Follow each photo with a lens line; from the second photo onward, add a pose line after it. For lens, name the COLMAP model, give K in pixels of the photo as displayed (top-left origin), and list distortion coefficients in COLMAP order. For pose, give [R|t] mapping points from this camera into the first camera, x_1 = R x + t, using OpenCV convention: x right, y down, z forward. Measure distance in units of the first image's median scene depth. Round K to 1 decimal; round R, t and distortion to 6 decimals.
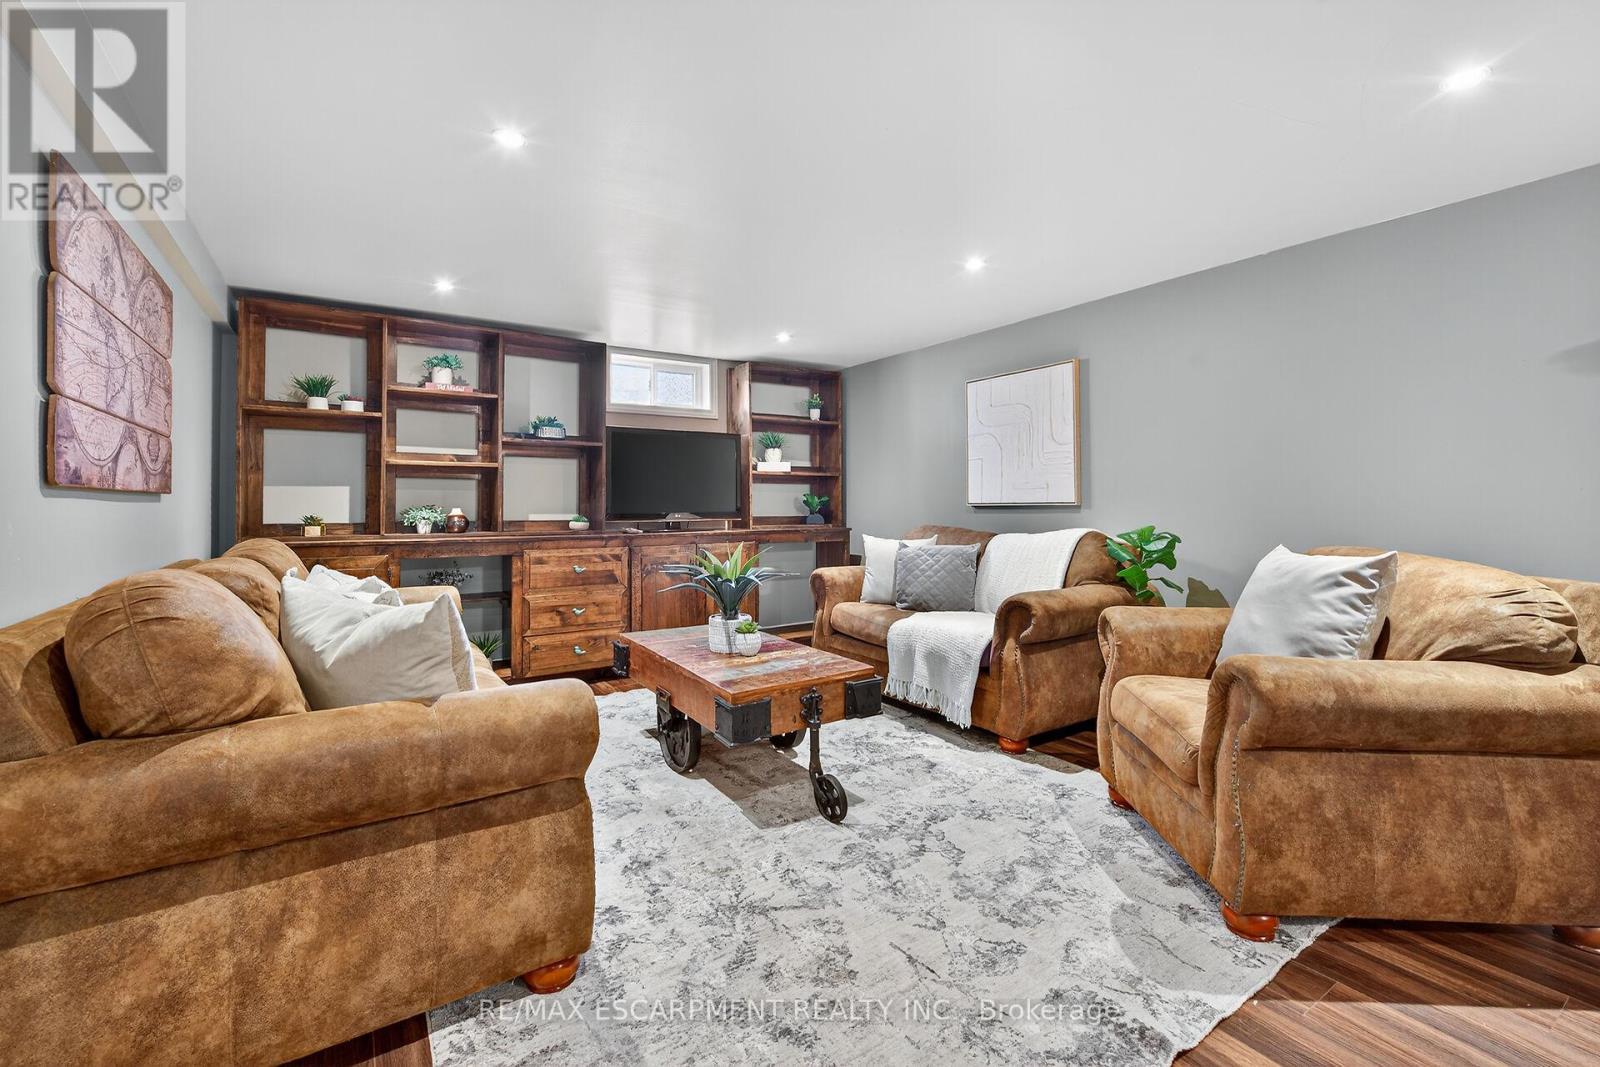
lens RADIAL K [[659.6, 0, 808.9], [0, 659.6, 504.9], [0, 0, 1]] dist [0.001776, -0.000051]
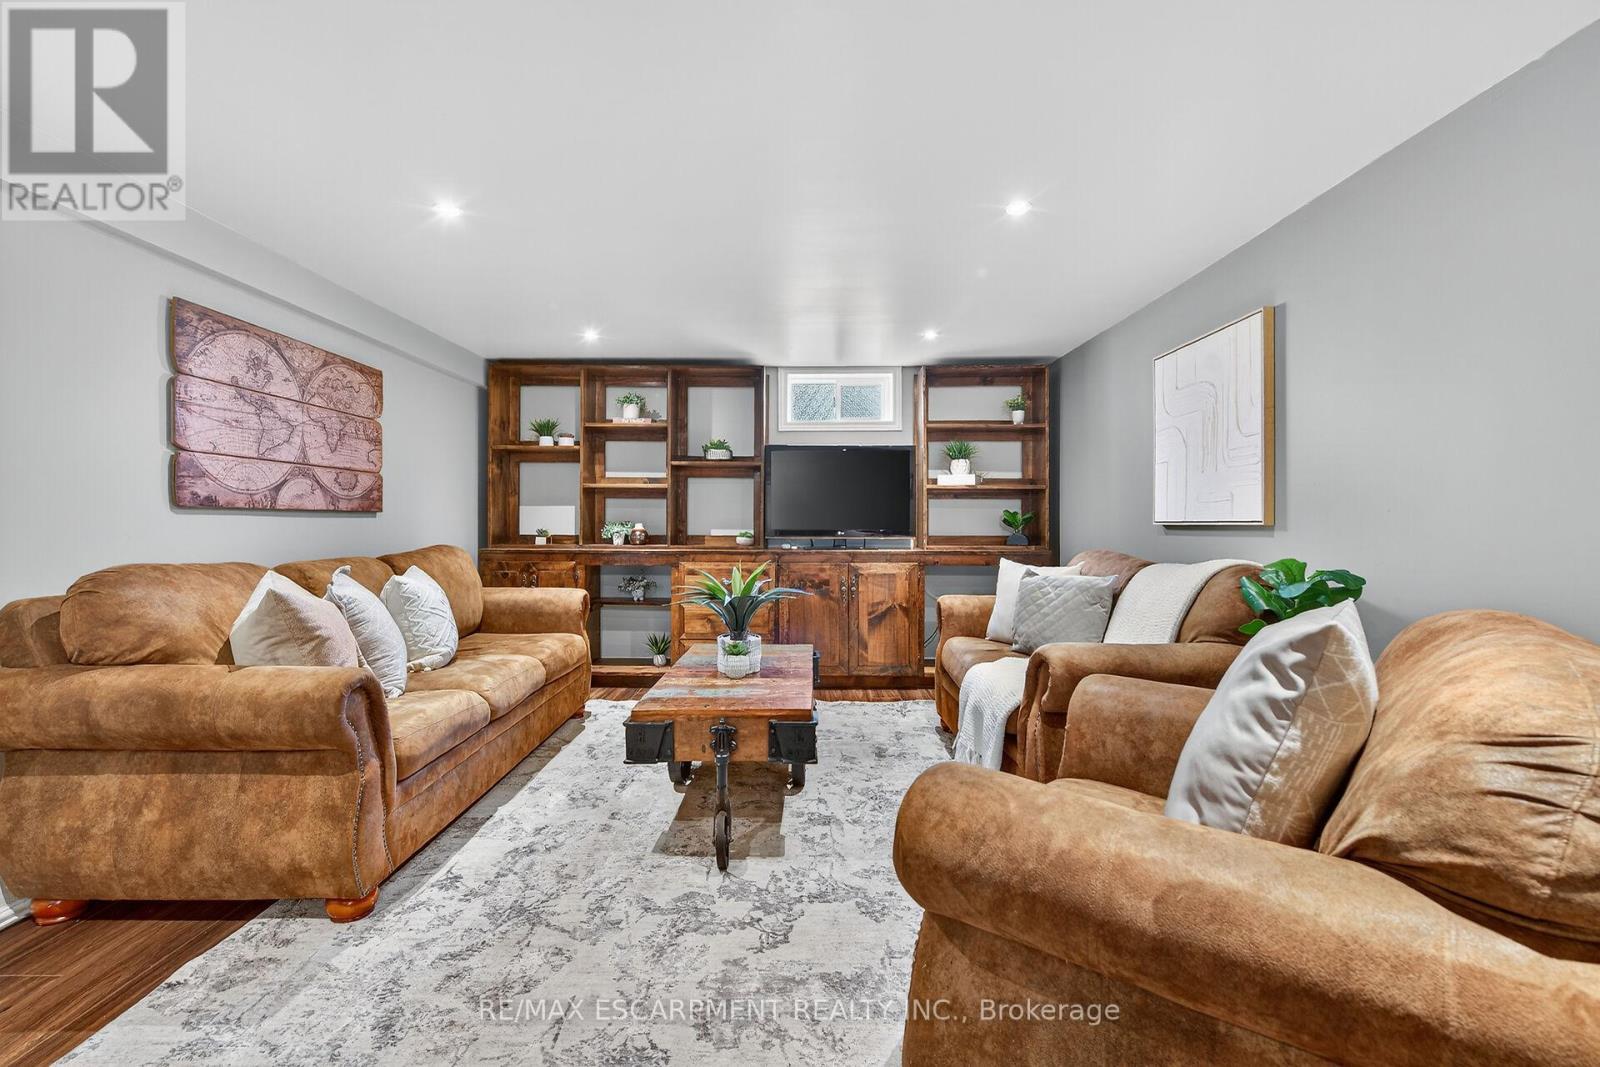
lens RADIAL K [[678.5, 0, 818.1], [0, 678.5, 533.5], [0, 0, 1]] dist [0.001658, -0.000071]
pose [[0.839851, 0.014089, -0.542635, 0.521133], [-0.004857, 0.999818, 0.018441, -0.002035], [0.542796, -0.012852, 0.839766, 0.224959]]
